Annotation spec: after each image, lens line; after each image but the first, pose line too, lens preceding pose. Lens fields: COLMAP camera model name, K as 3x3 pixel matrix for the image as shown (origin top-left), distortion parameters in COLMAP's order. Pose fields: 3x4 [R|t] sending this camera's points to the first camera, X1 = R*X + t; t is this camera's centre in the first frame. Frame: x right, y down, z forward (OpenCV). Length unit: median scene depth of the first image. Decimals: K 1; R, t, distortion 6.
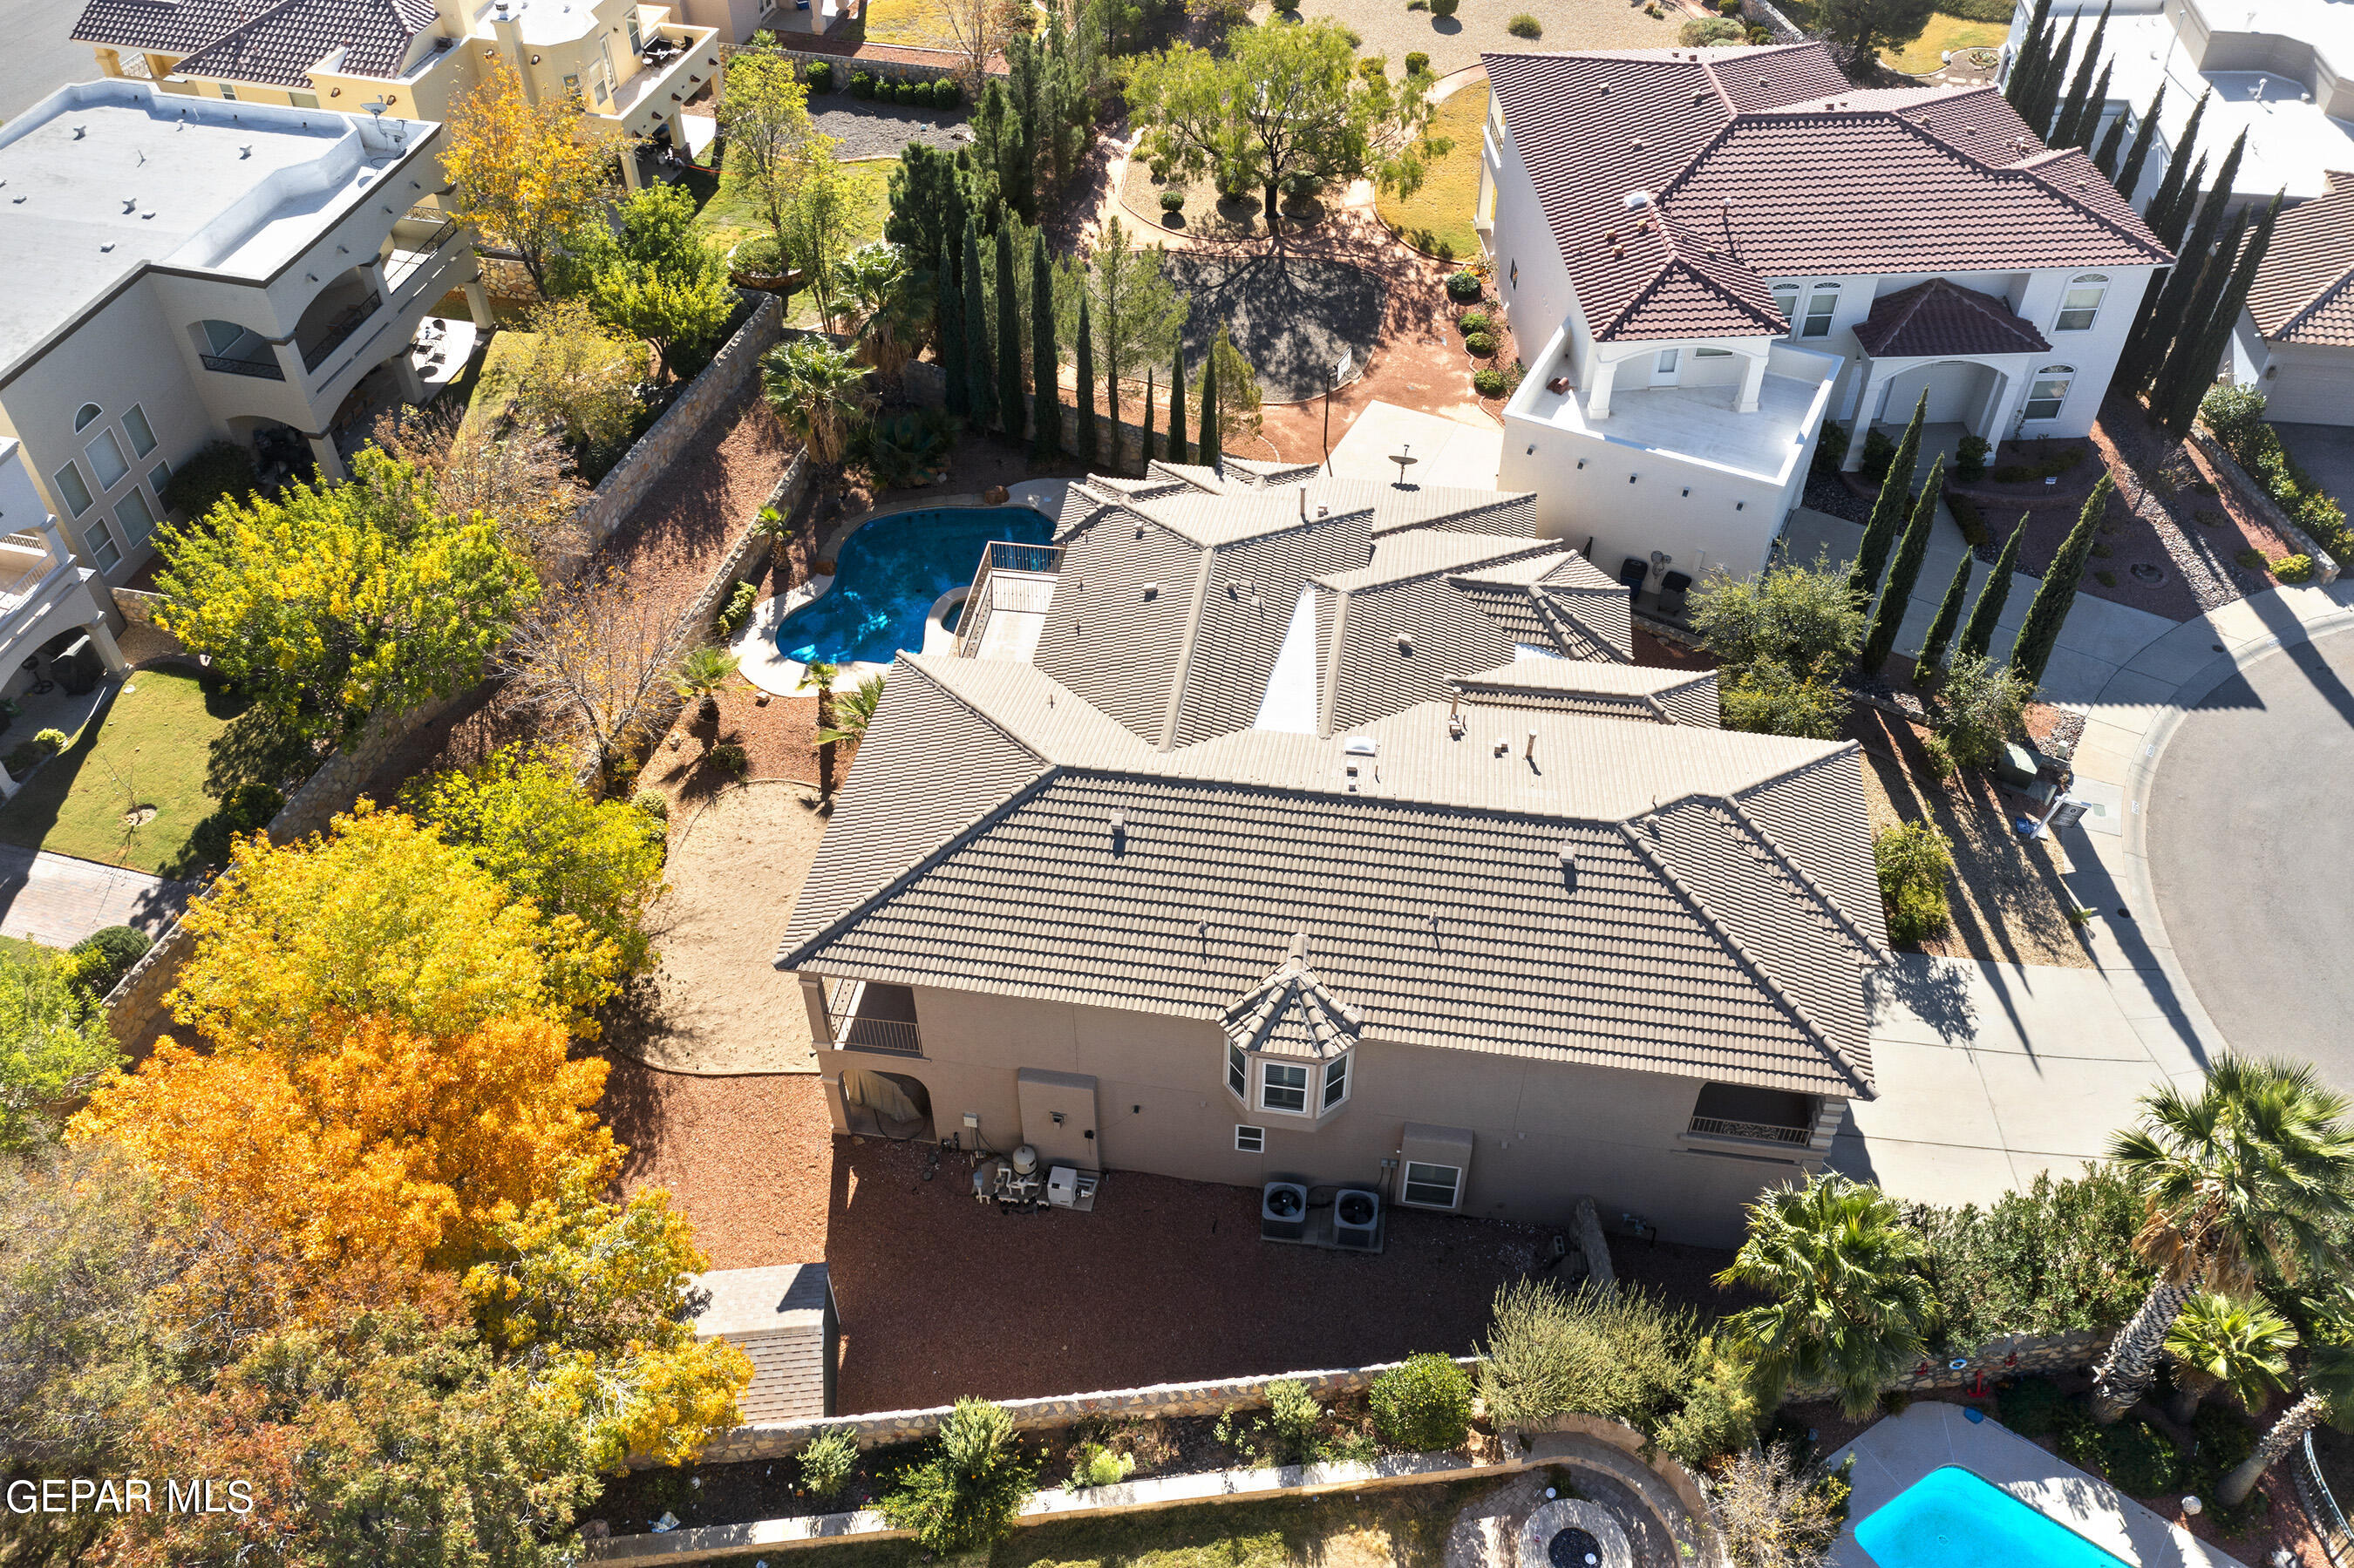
lens RADIAL K [[1889.7, 0, 1182.9], [0, 1889.7, 756.4], [0, 0, 1]] dist [0.003886, 0.001277]
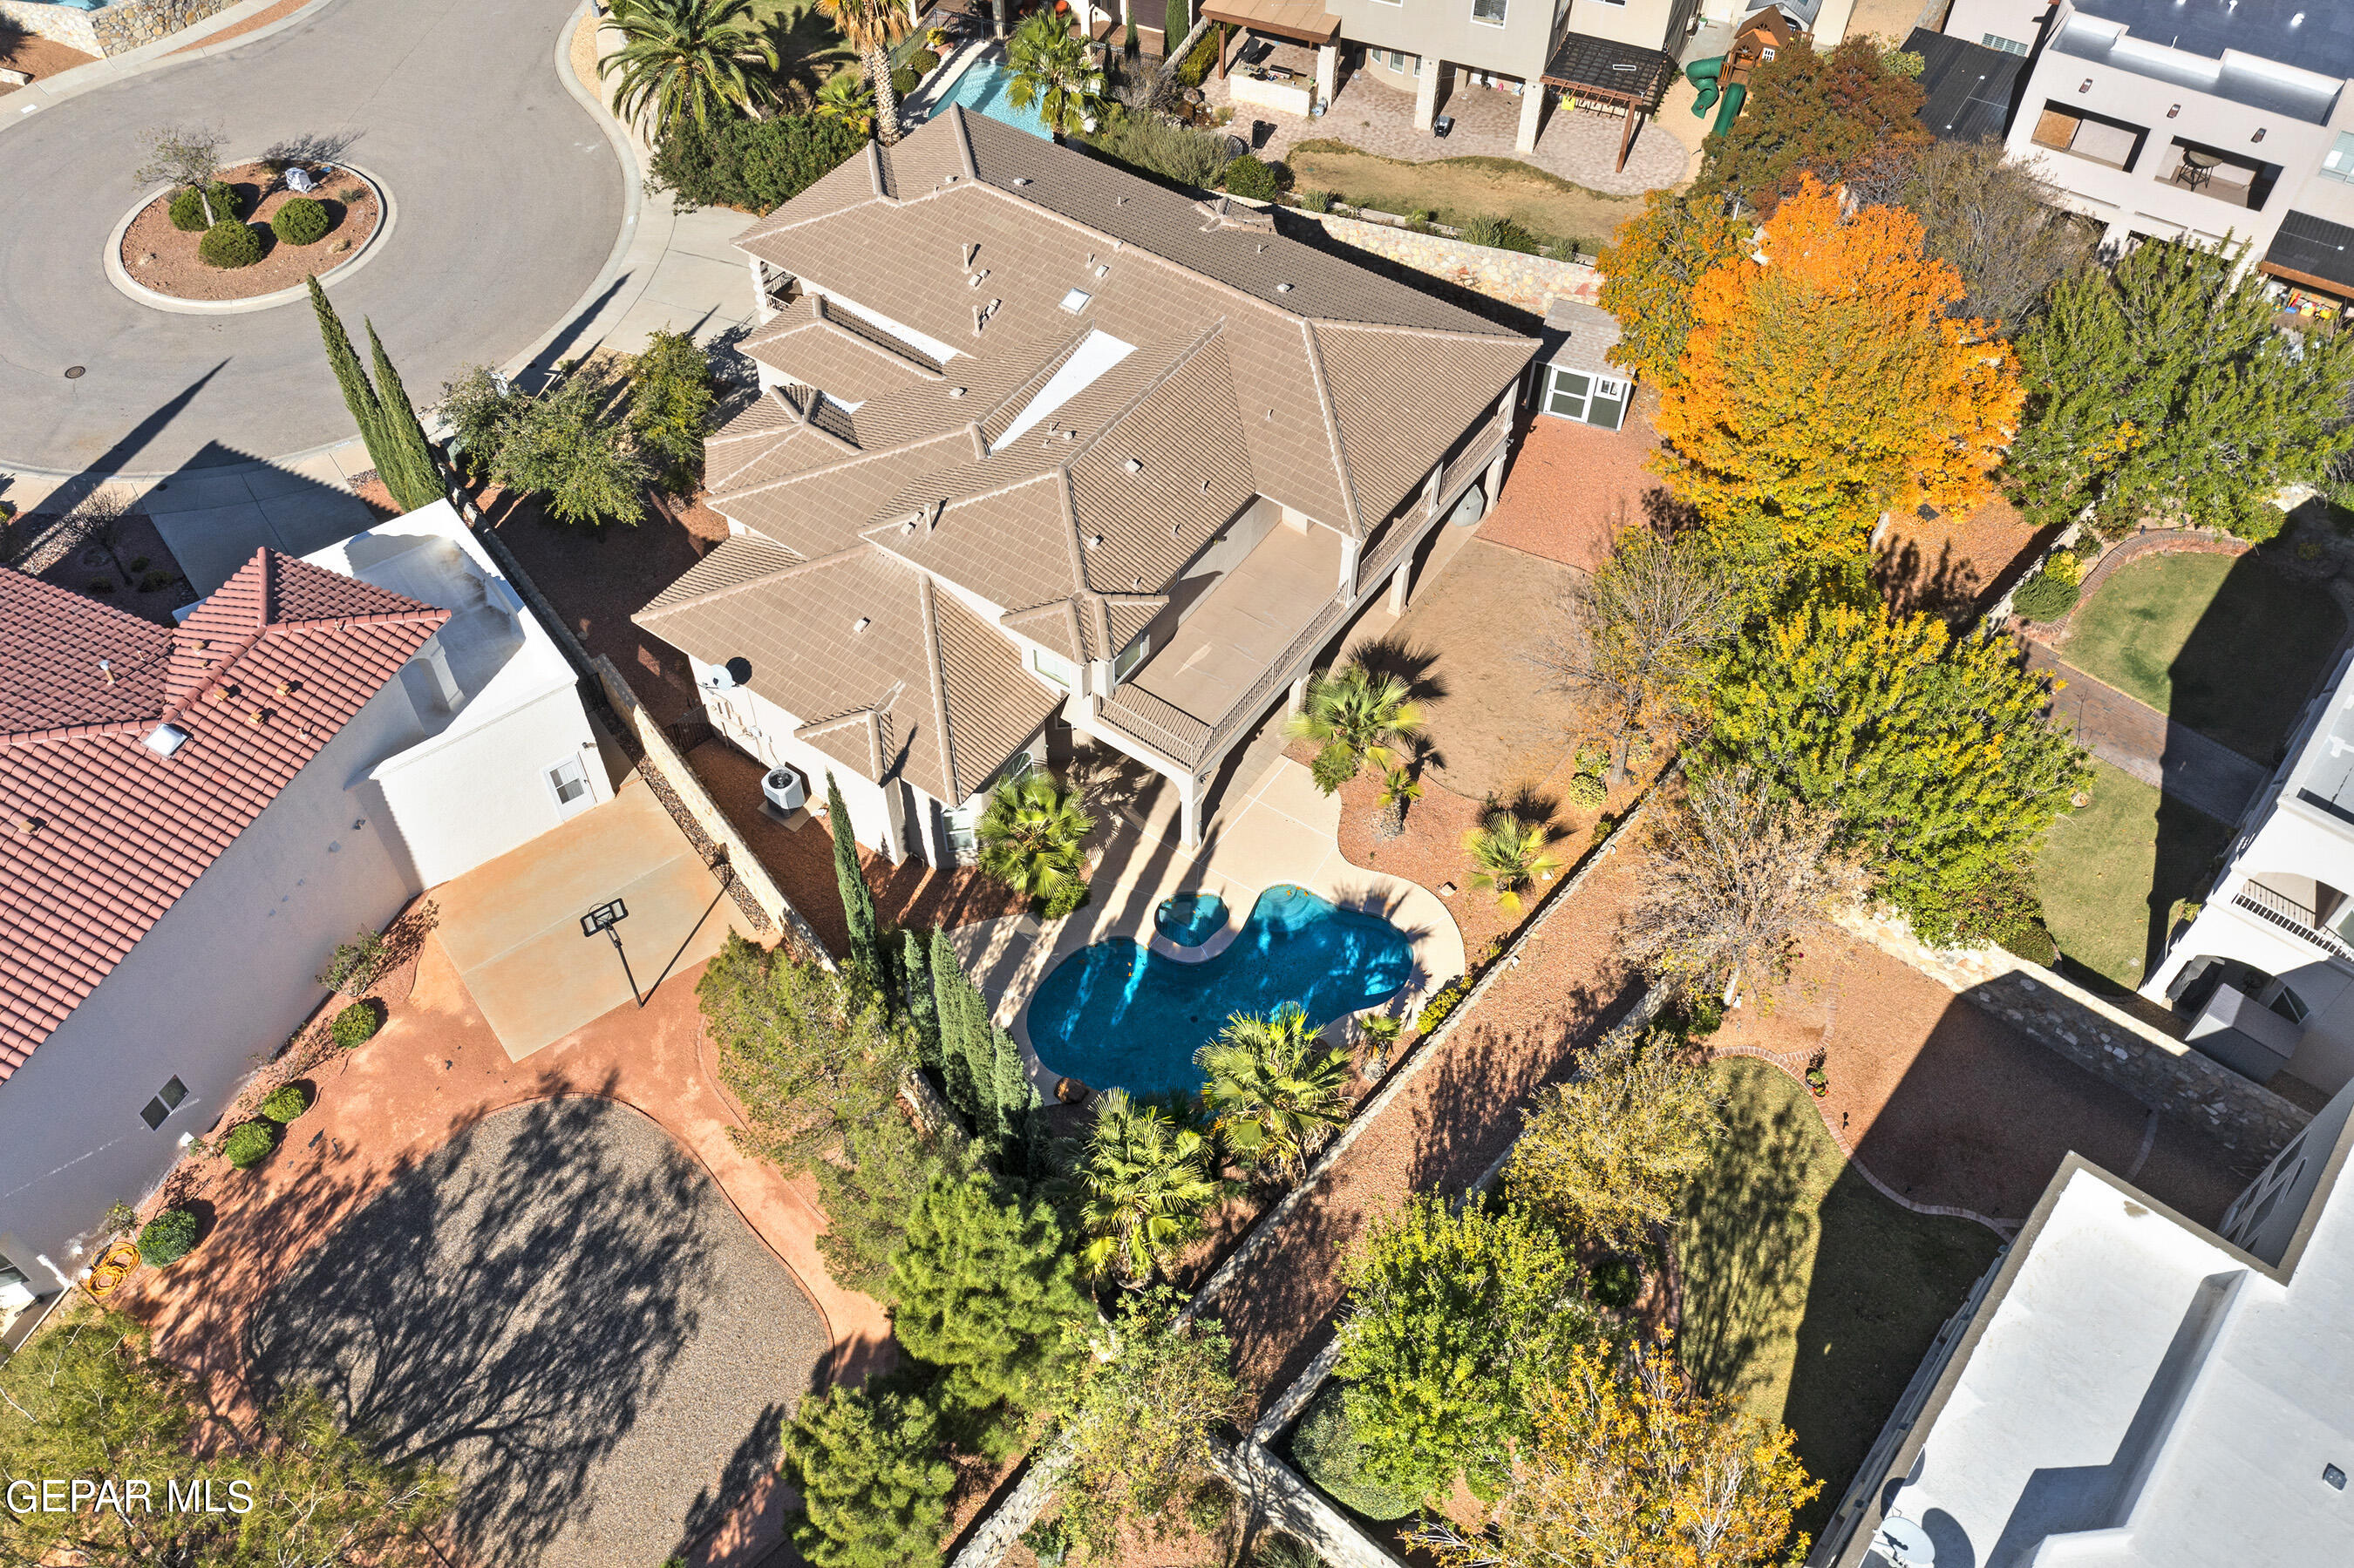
lens RADIAL K [[1889.7, 0, 1182.9], [0, 1889.7, 756.4], [0, 0, 1]] dist [0.003886, 0.001277]
pose [[-0.898012, -0.337883, 0.281797, -0.337136], [0.300737, -0.003894, 0.953699, -0.930879], [-0.321141, 0.941180, 0.105111, 0.863827]]
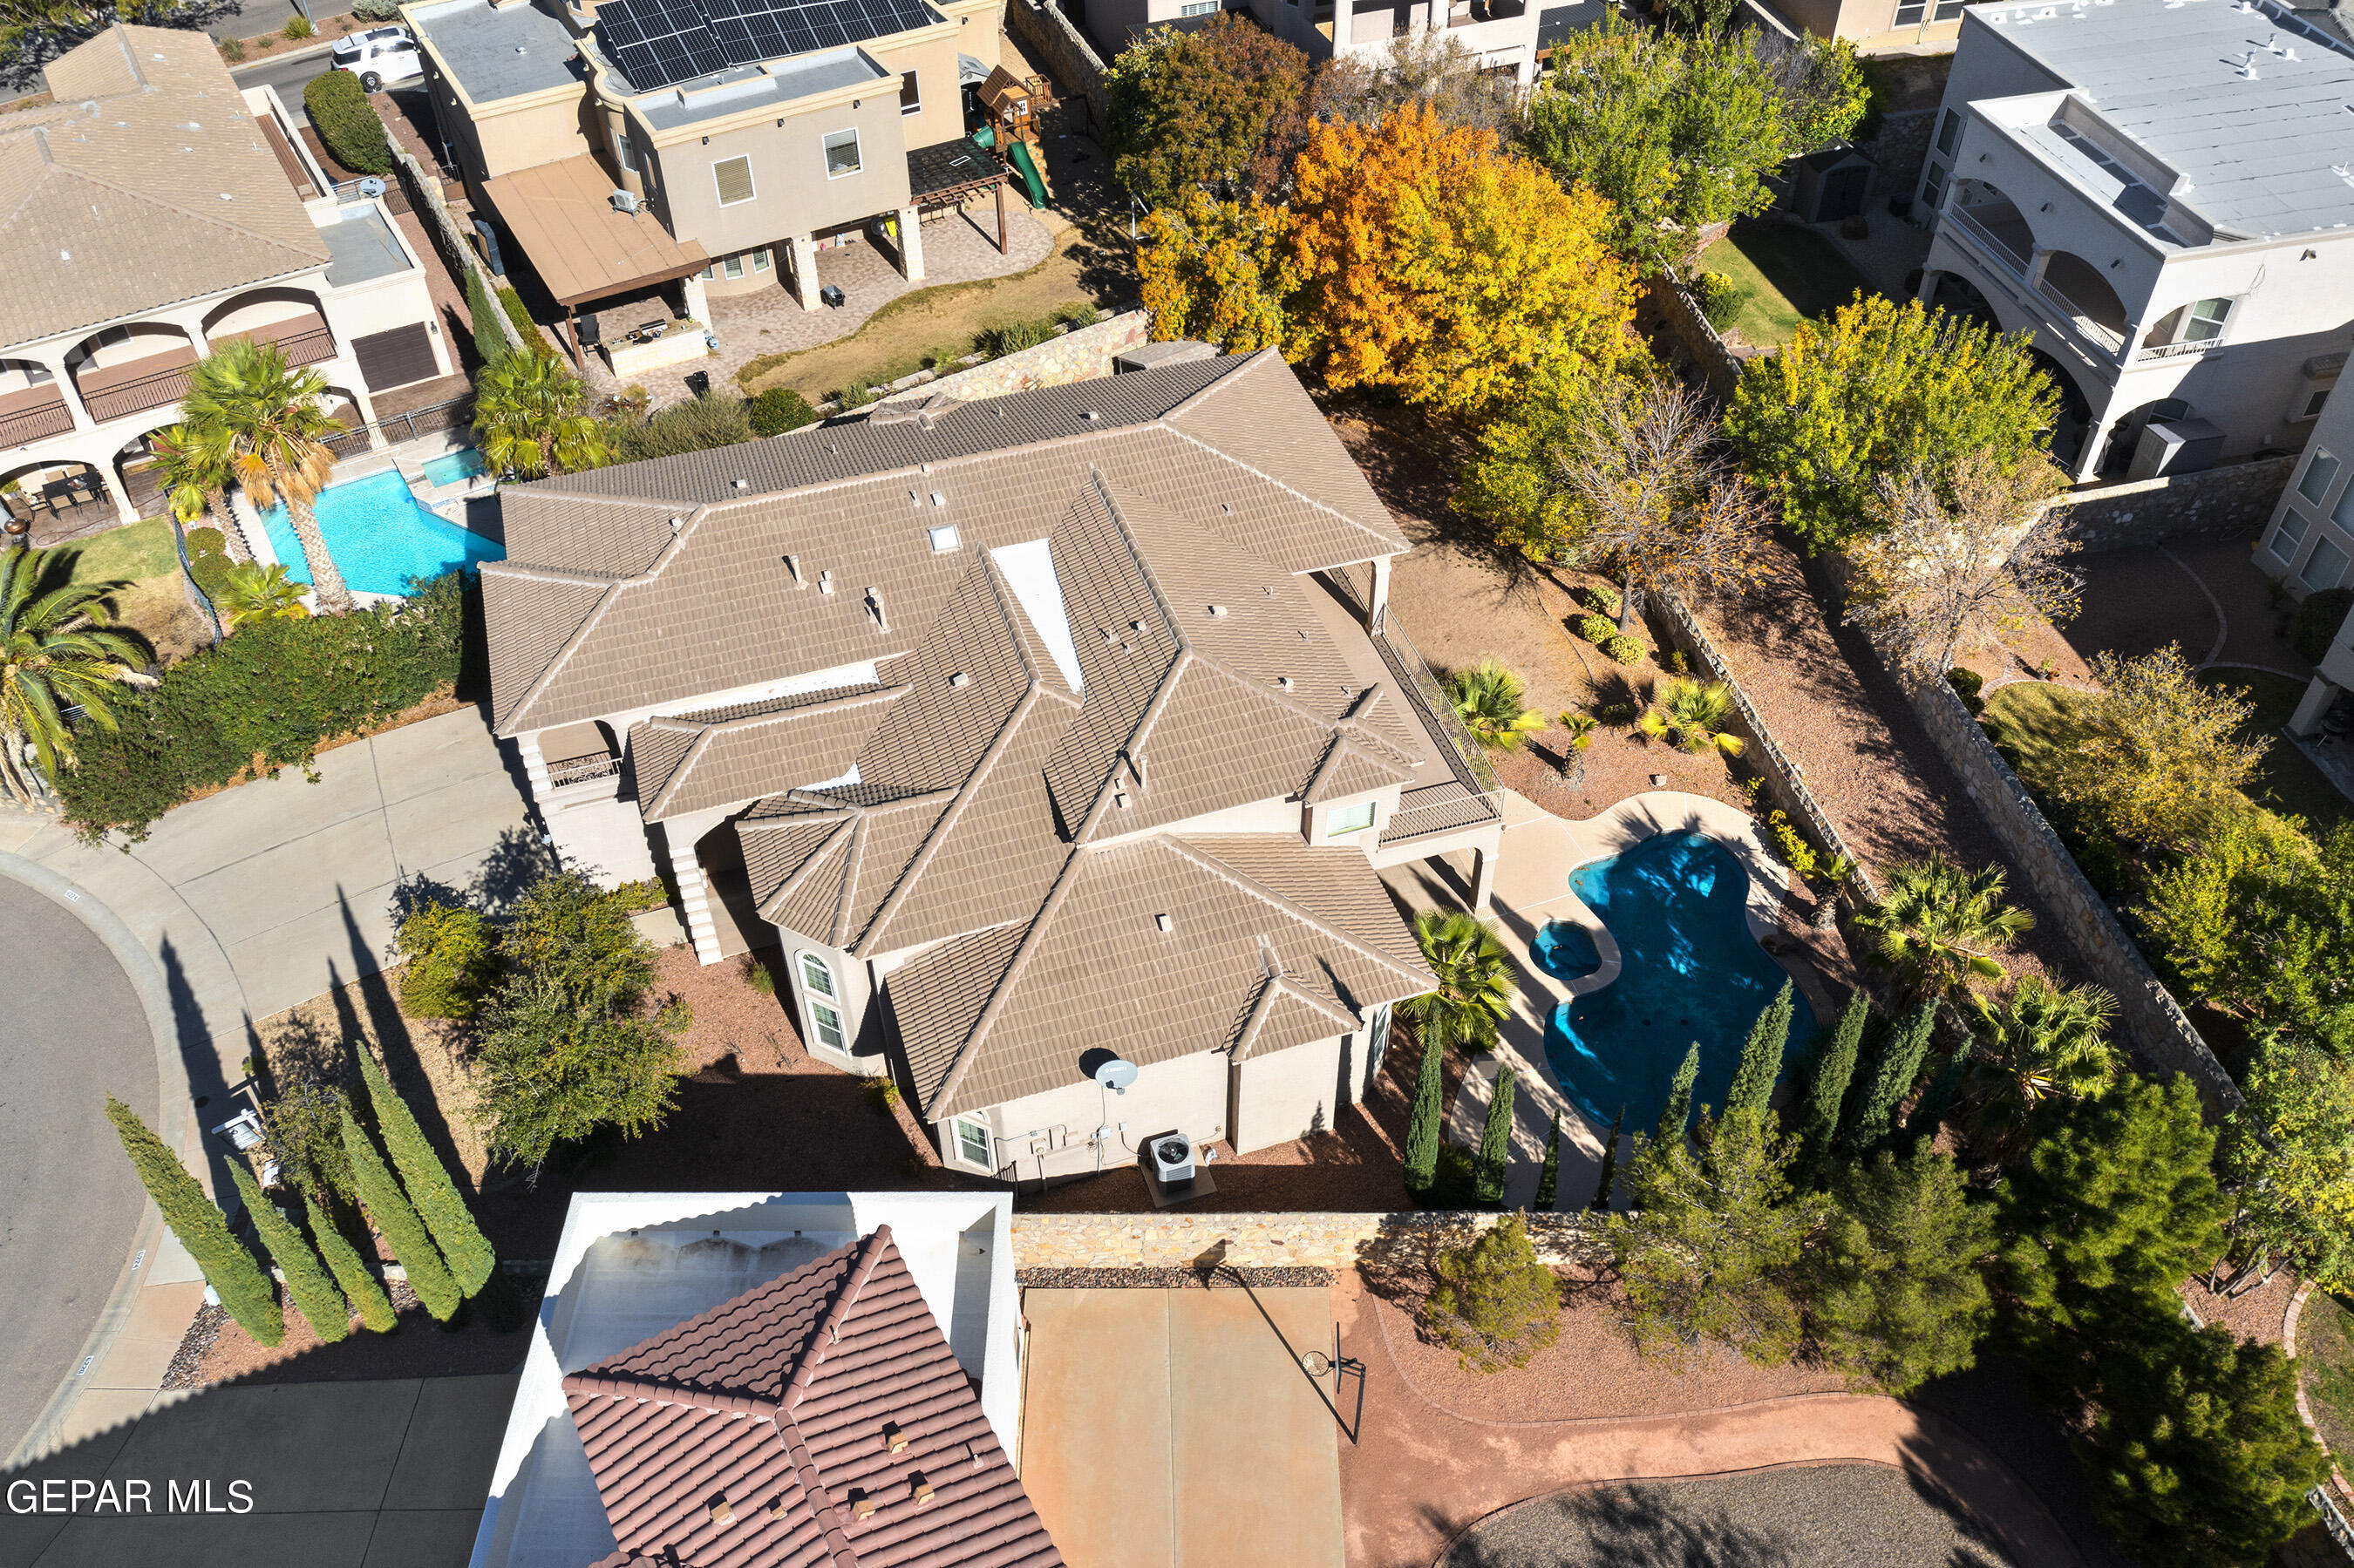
lens RADIAL K [[1889.7, 0, 1182.9], [0, 1889.7, 756.4], [0, 0, 1]] dist [0.003886, 0.001277]
pose [[-0.891636, 0.318402, -0.321877, 0.281316], [-0.303695, 0.106662, 0.946780, -0.831763], [0.335789, 0.941936, 0.001594, 0.888481]]
